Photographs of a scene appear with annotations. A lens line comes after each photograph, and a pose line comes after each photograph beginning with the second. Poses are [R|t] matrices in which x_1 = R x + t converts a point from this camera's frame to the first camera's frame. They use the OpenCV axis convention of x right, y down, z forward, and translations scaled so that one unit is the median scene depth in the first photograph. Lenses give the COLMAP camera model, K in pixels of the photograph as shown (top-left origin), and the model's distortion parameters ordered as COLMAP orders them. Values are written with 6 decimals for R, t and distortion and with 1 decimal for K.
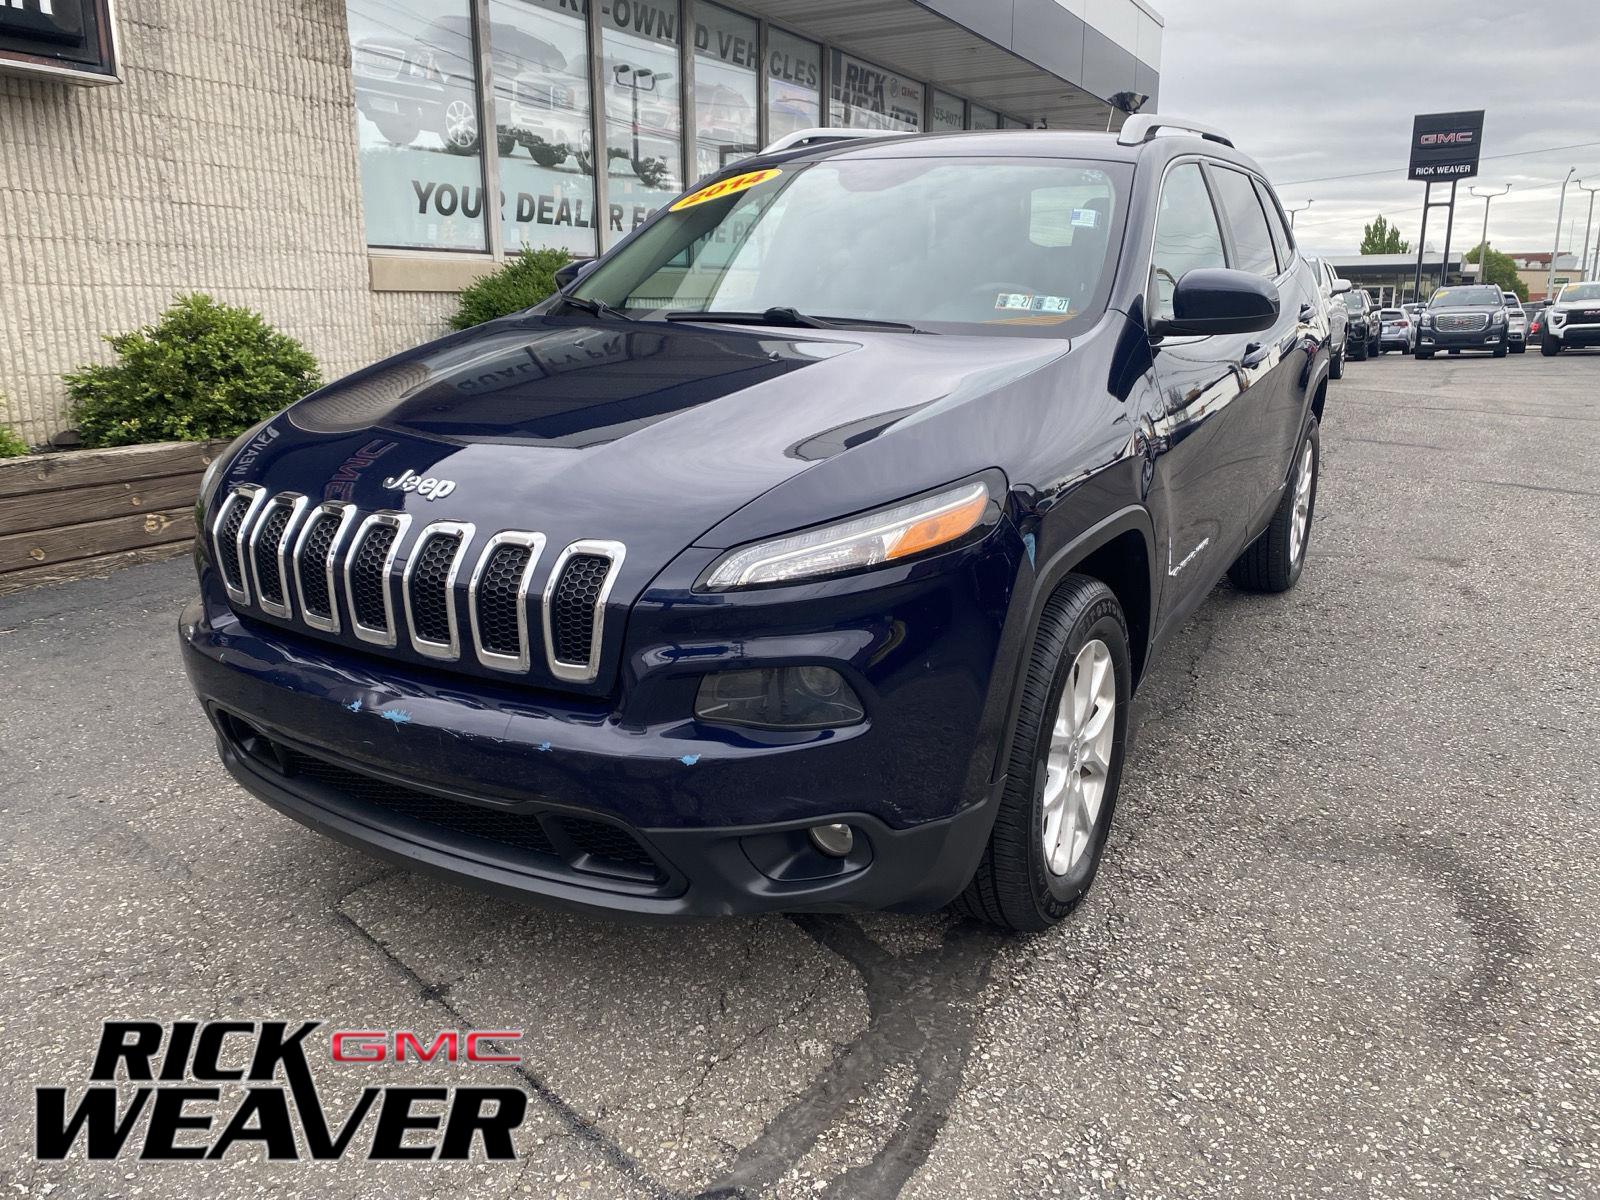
lens RADIAL K [[1214.9, 0, 806.4], [0, 1214.9, 587.3], [0, 0, 1]] dist [0.023899, -0.017683]
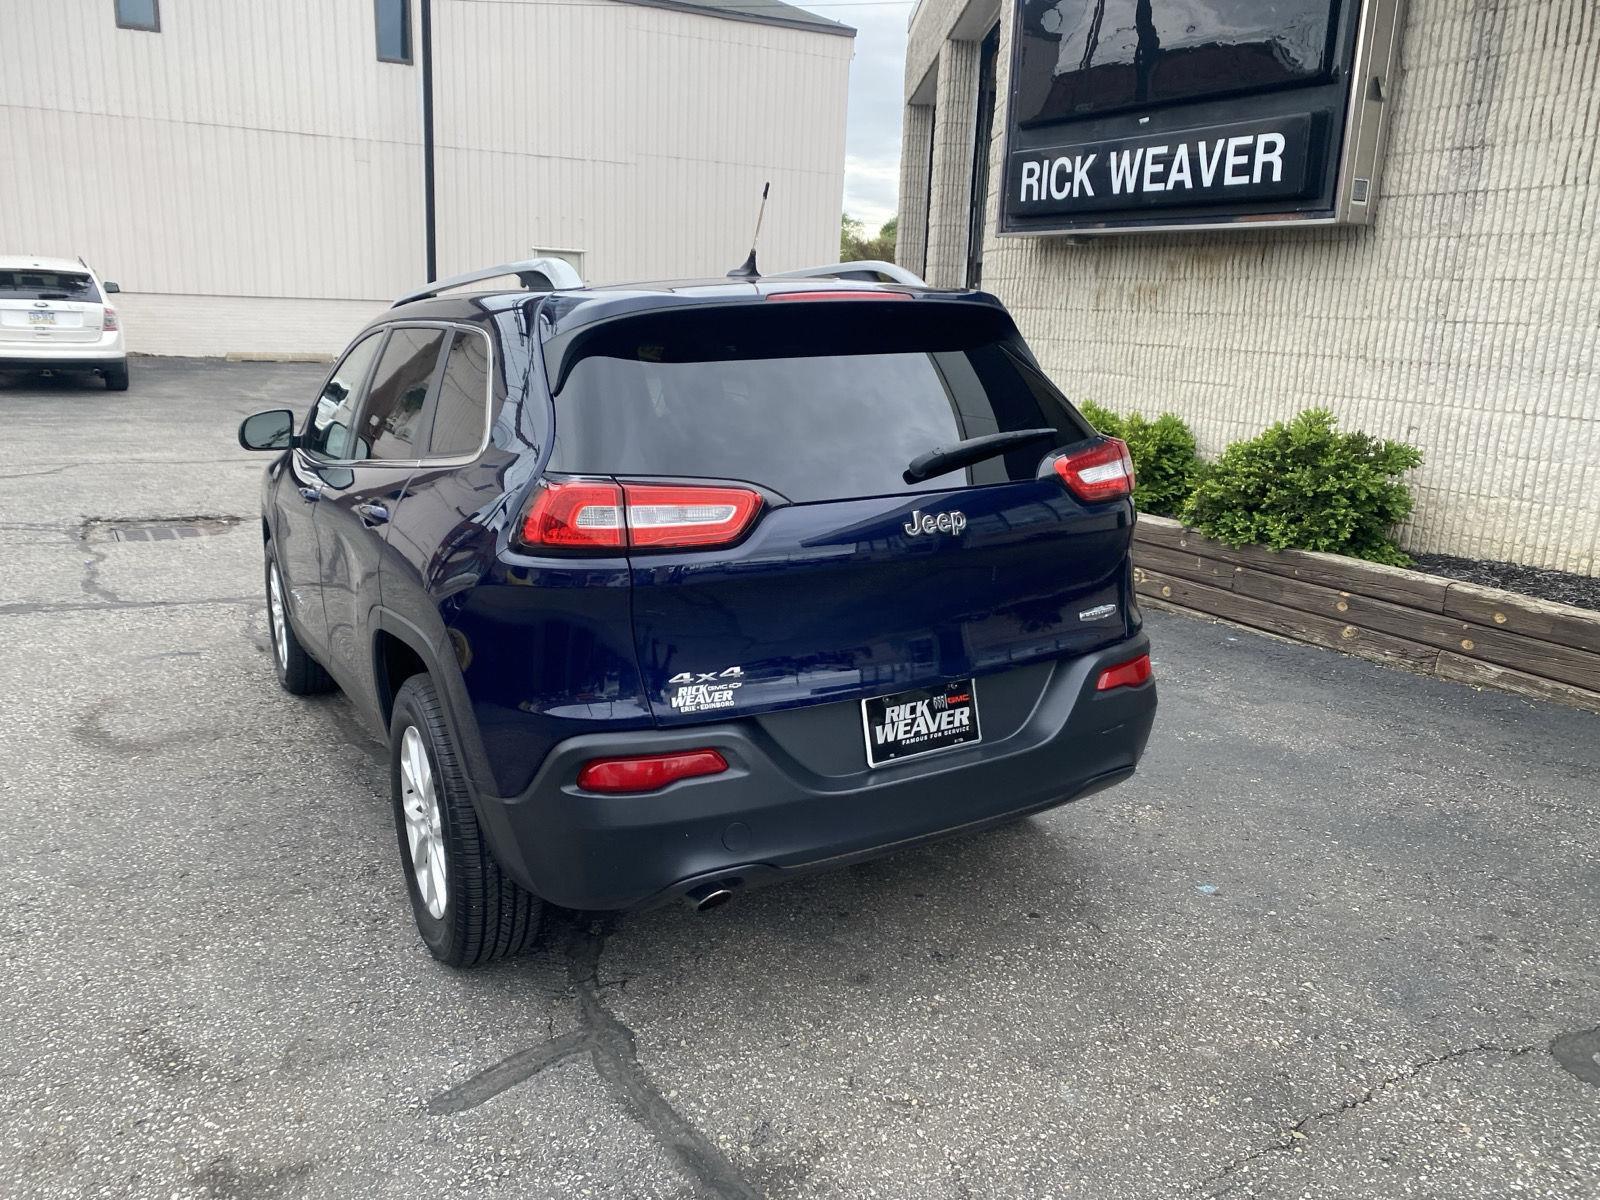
lens RADIAL K [[1214.9, 0, 789.8], [0, 1214.9, 592.9], [0, 0, 1]] dist [0.023899, -0.017683]
pose [[-0.513687, 0.189735, -0.836735, 0.638049], [-0.219950, 0.913529, 0.342180, -0.342620], [0.829305, 0.359814, -0.427536, 1.082628]]
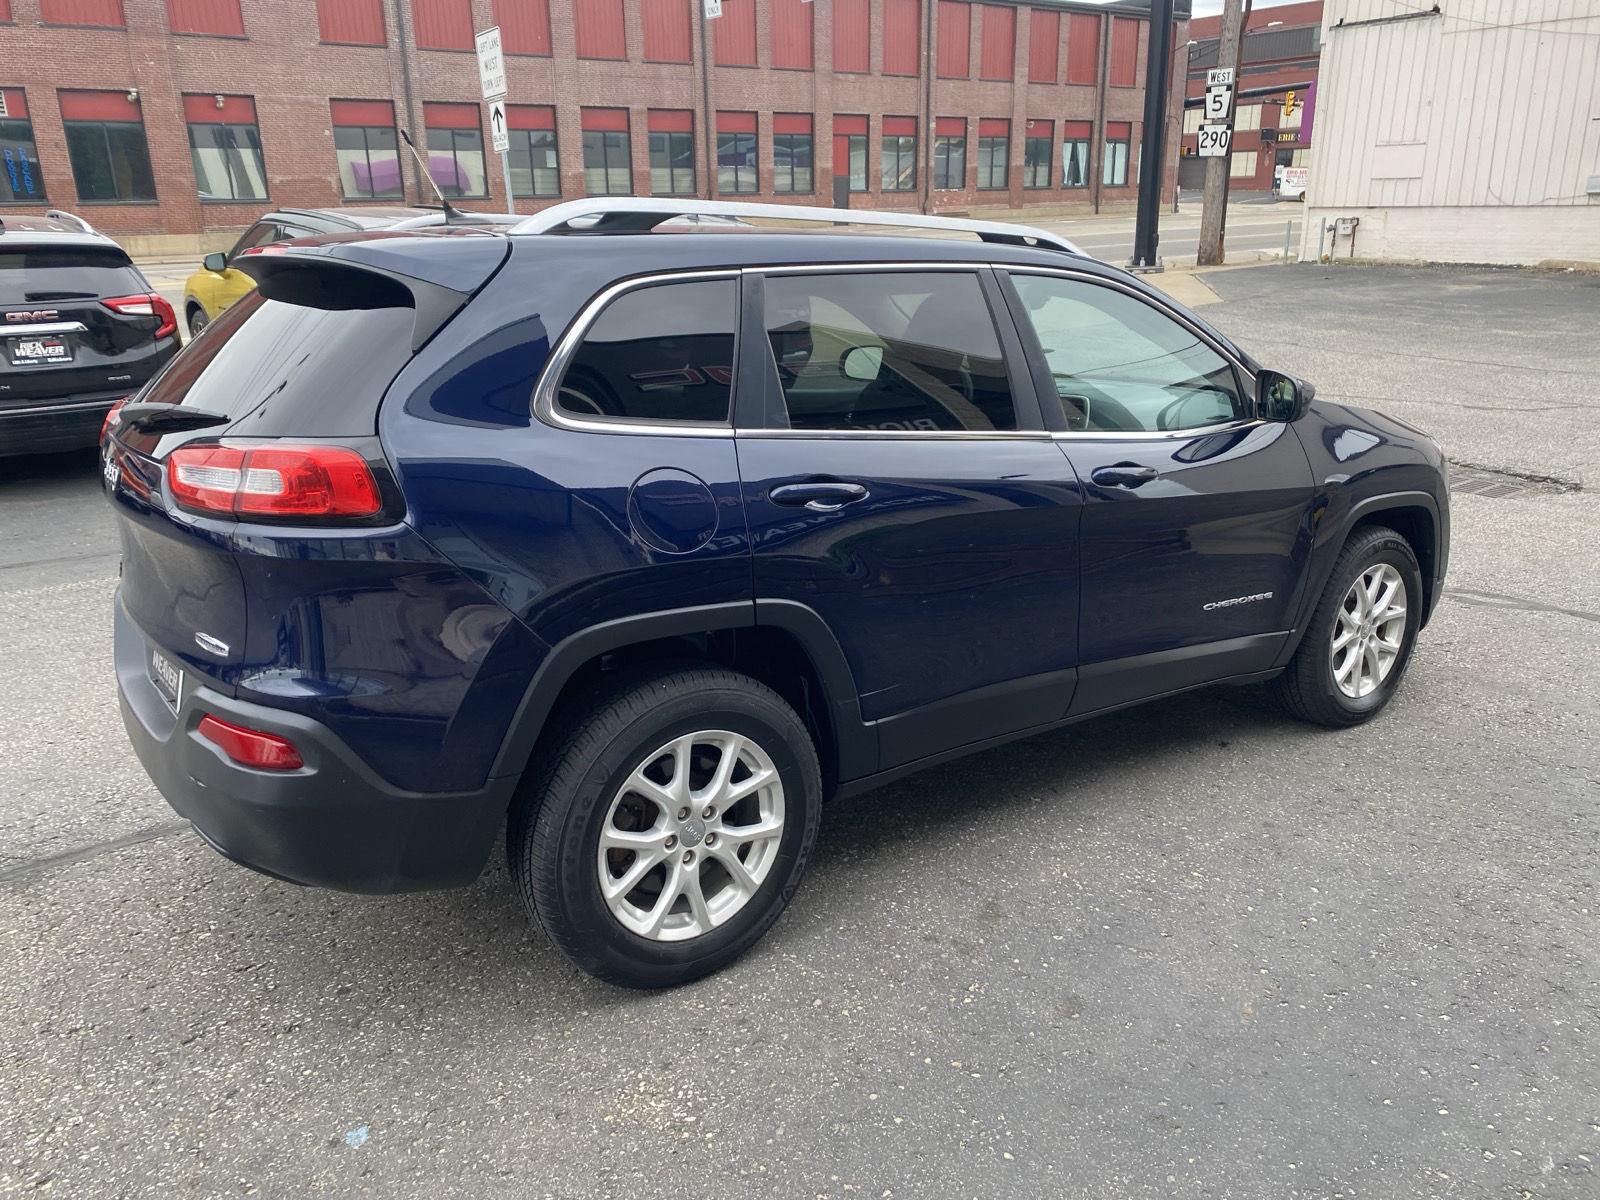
lens RADIAL K [[1214.9, 0, 799.8], [0, 1214.9, 610.8], [0, 0, 1]] dist [0.023899, -0.017683]
pose [[-0.917625, -0.108566, 0.382331, -0.134003], [0.109066, 0.856255, 0.504907, -0.386381], [-0.382189, 0.505015, -0.773881, 1.207092]]
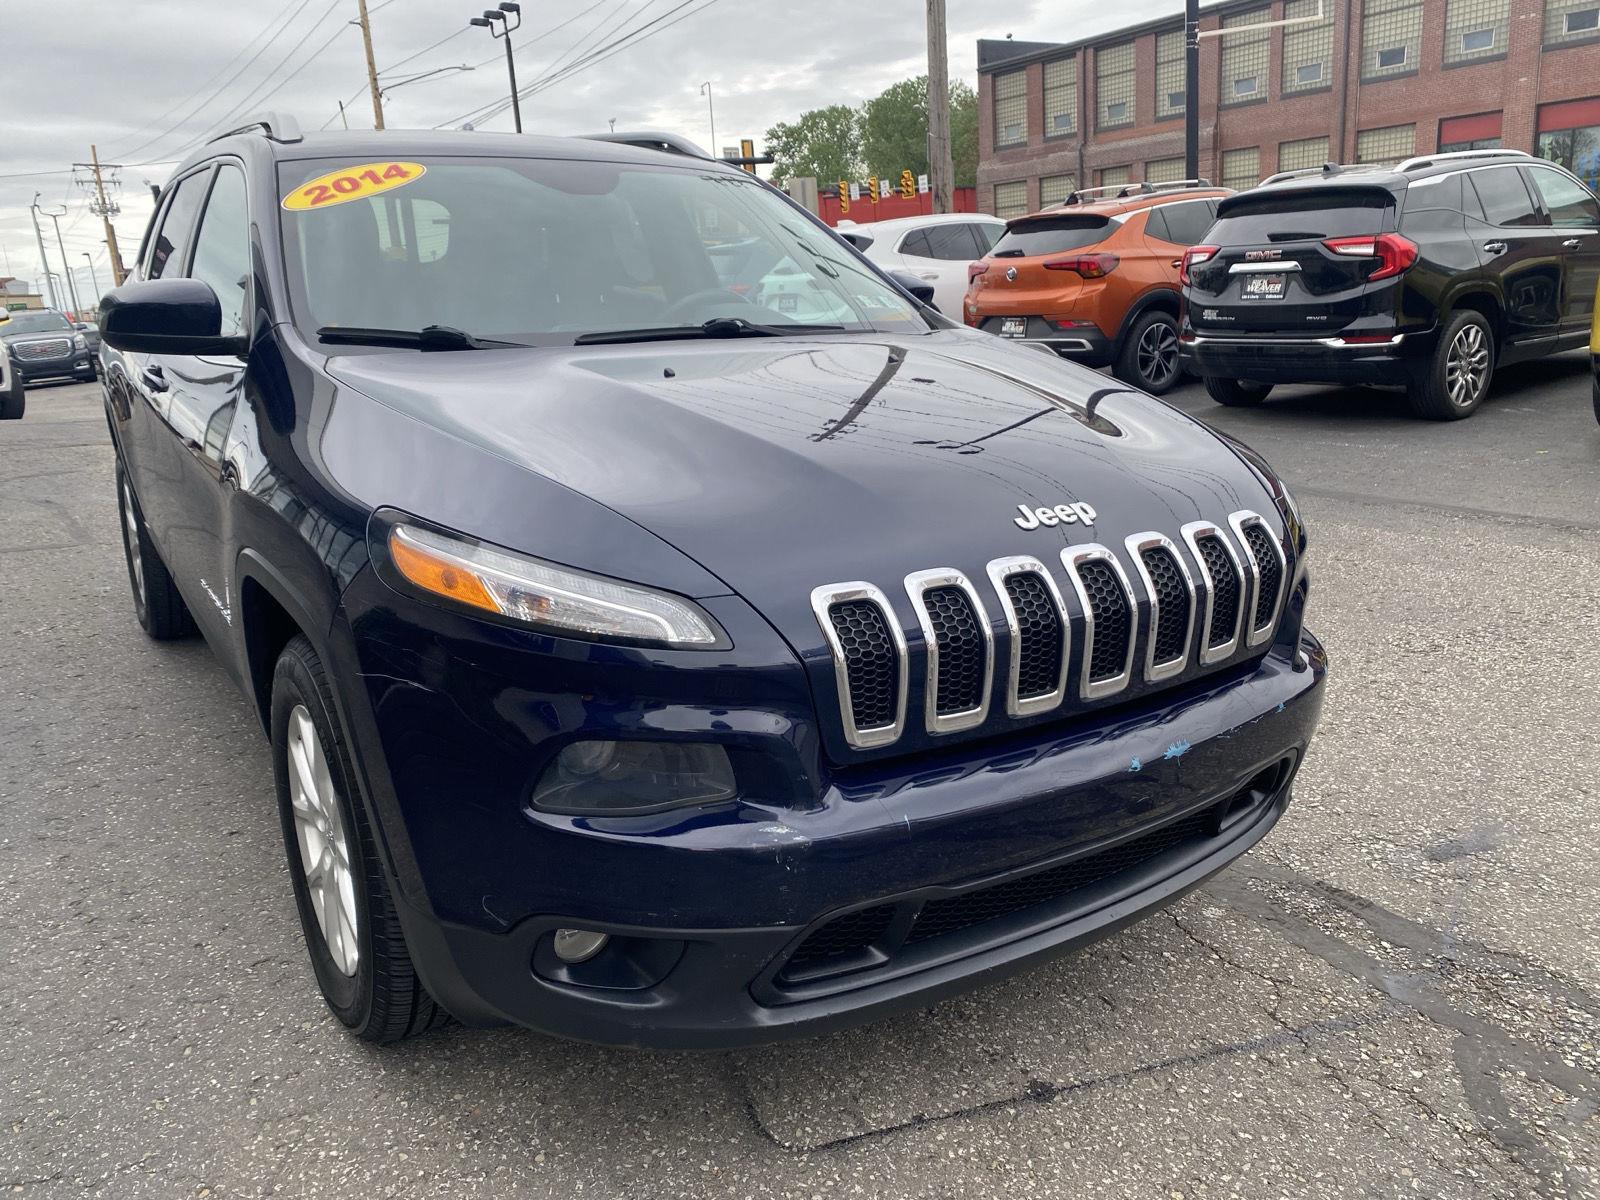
lens RADIAL K [[1214.9, 0, 808.0], [0, 1214.9, 599.3], [0, 0, 1]] dist [0.023899, -0.017683]
pose [[0.442603, -0.249026, 0.861446, -0.390388], [0.257563, 0.955490, 0.143879, -0.066438], [-0.858932, 0.158195, 0.487042, 0.245348]]
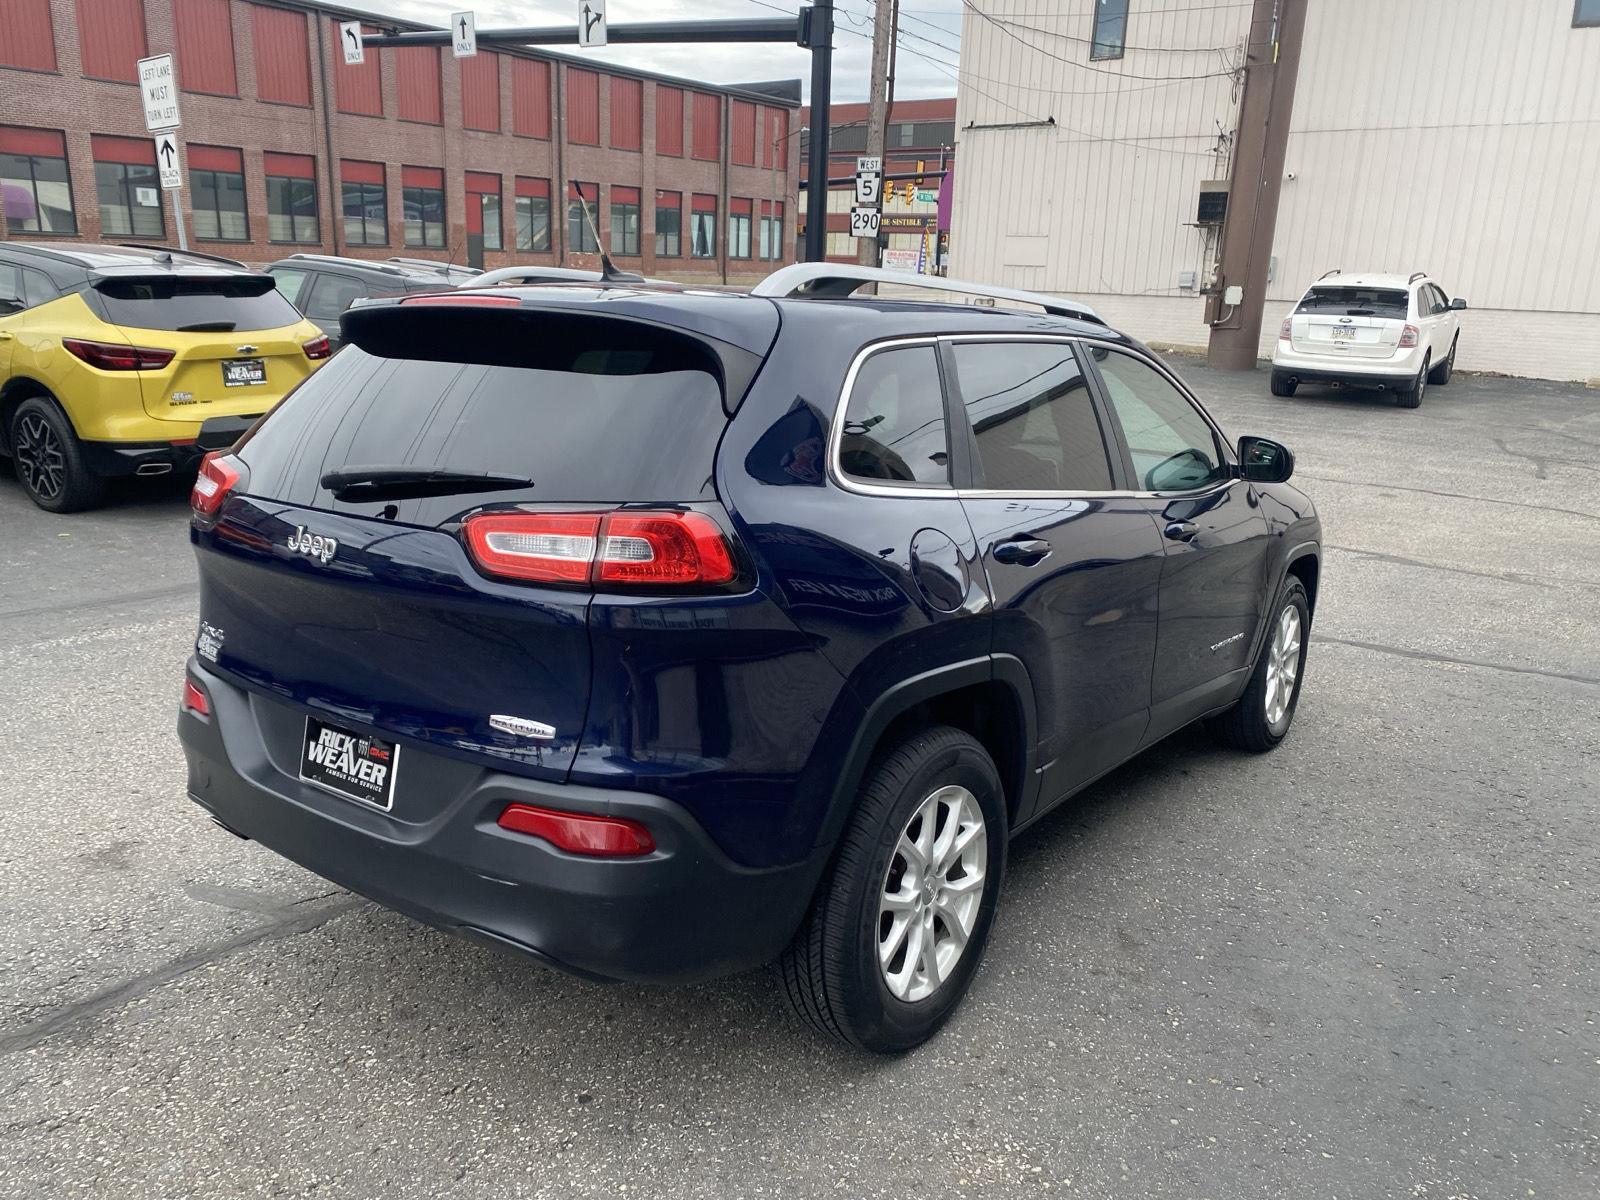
lens RADIAL K [[1214.9, 0, 781.9], [0, 1214.9, 622.3], [0, 0, 1]] dist [0.023899, -0.017683]
pose [[-0.991910, -0.059499, 0.112133, 0.070529], [0.002652, 0.873443, 0.486919, -0.400600], [-0.126913, 0.483278, -0.866219, 1.265669]]
